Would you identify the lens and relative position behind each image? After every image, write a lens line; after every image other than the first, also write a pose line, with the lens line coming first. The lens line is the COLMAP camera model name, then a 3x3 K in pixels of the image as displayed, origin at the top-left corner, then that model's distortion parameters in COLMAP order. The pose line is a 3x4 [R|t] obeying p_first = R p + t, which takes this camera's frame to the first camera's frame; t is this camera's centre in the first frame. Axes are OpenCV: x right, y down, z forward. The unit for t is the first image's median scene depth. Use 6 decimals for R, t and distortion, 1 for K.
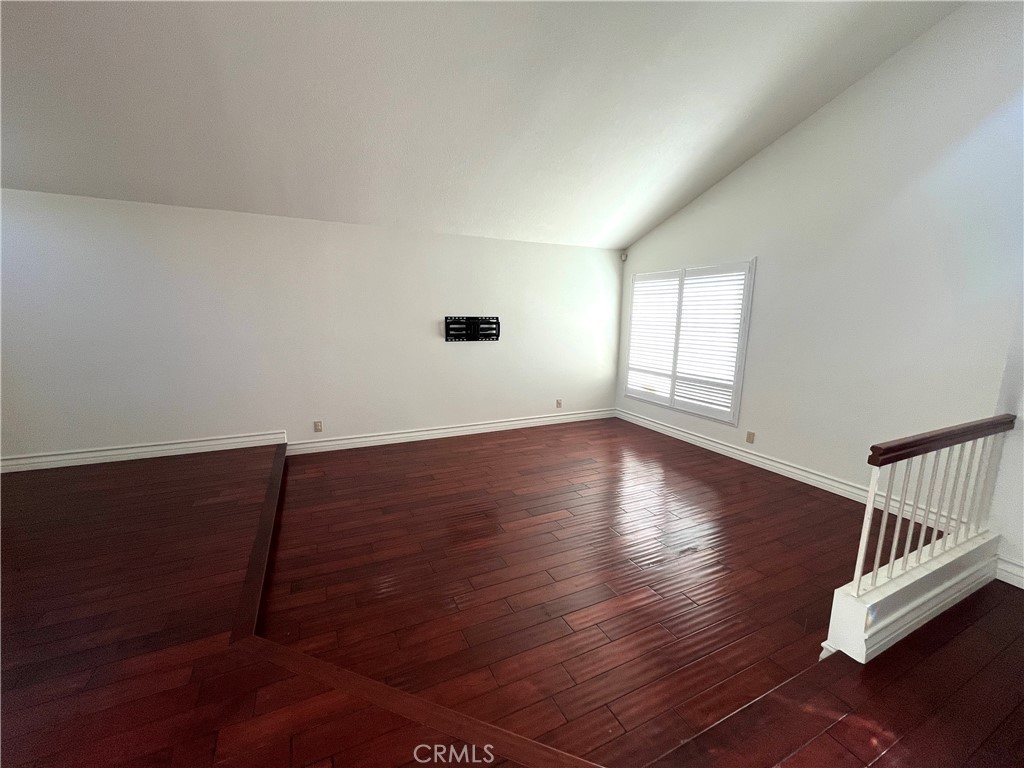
lens RADIAL K [[414.5, 0, 508.0], [0, 414.5, 386.7], [0, 0, 1]] dist [-0.002840, -0.000200]
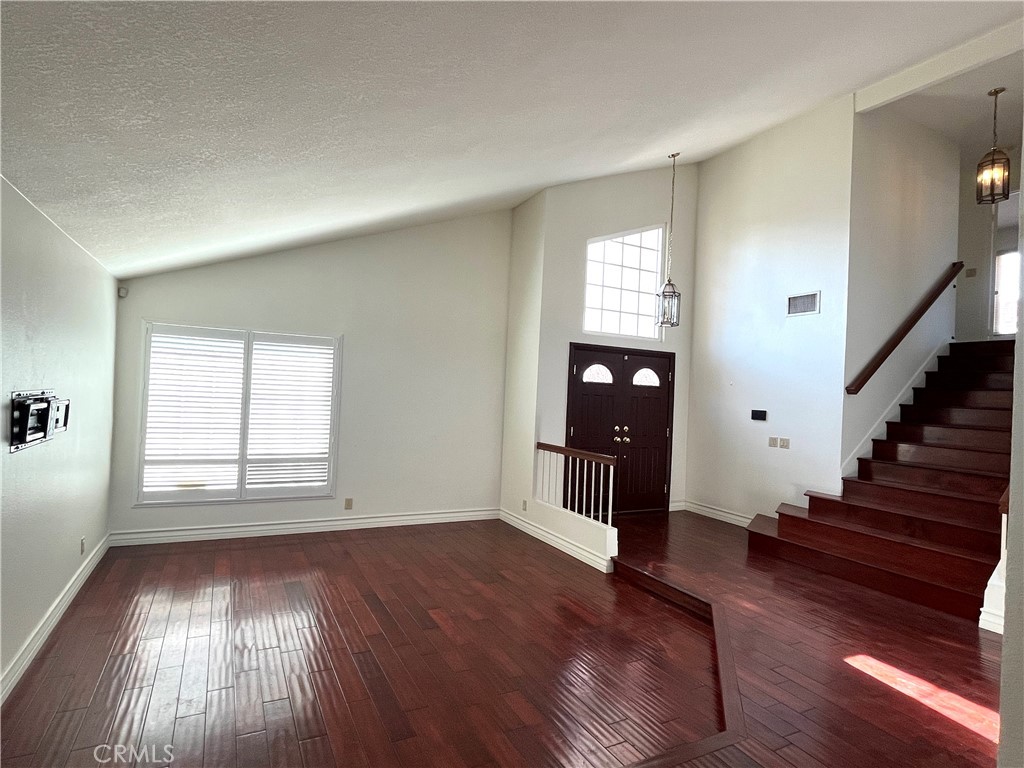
lens RADIAL K [[532.3, 0, 507.3], [0, 532.3, 384.9], [0, 0, 1]] dist [-0.000789, -0.000194]
pose [[-0.043367, 0.003373, 0.999054, -0.660488], [0.130456, 0.991451, 0.002315, -0.107486], [-0.990505, 0.130433, -0.043436, 0.531282]]
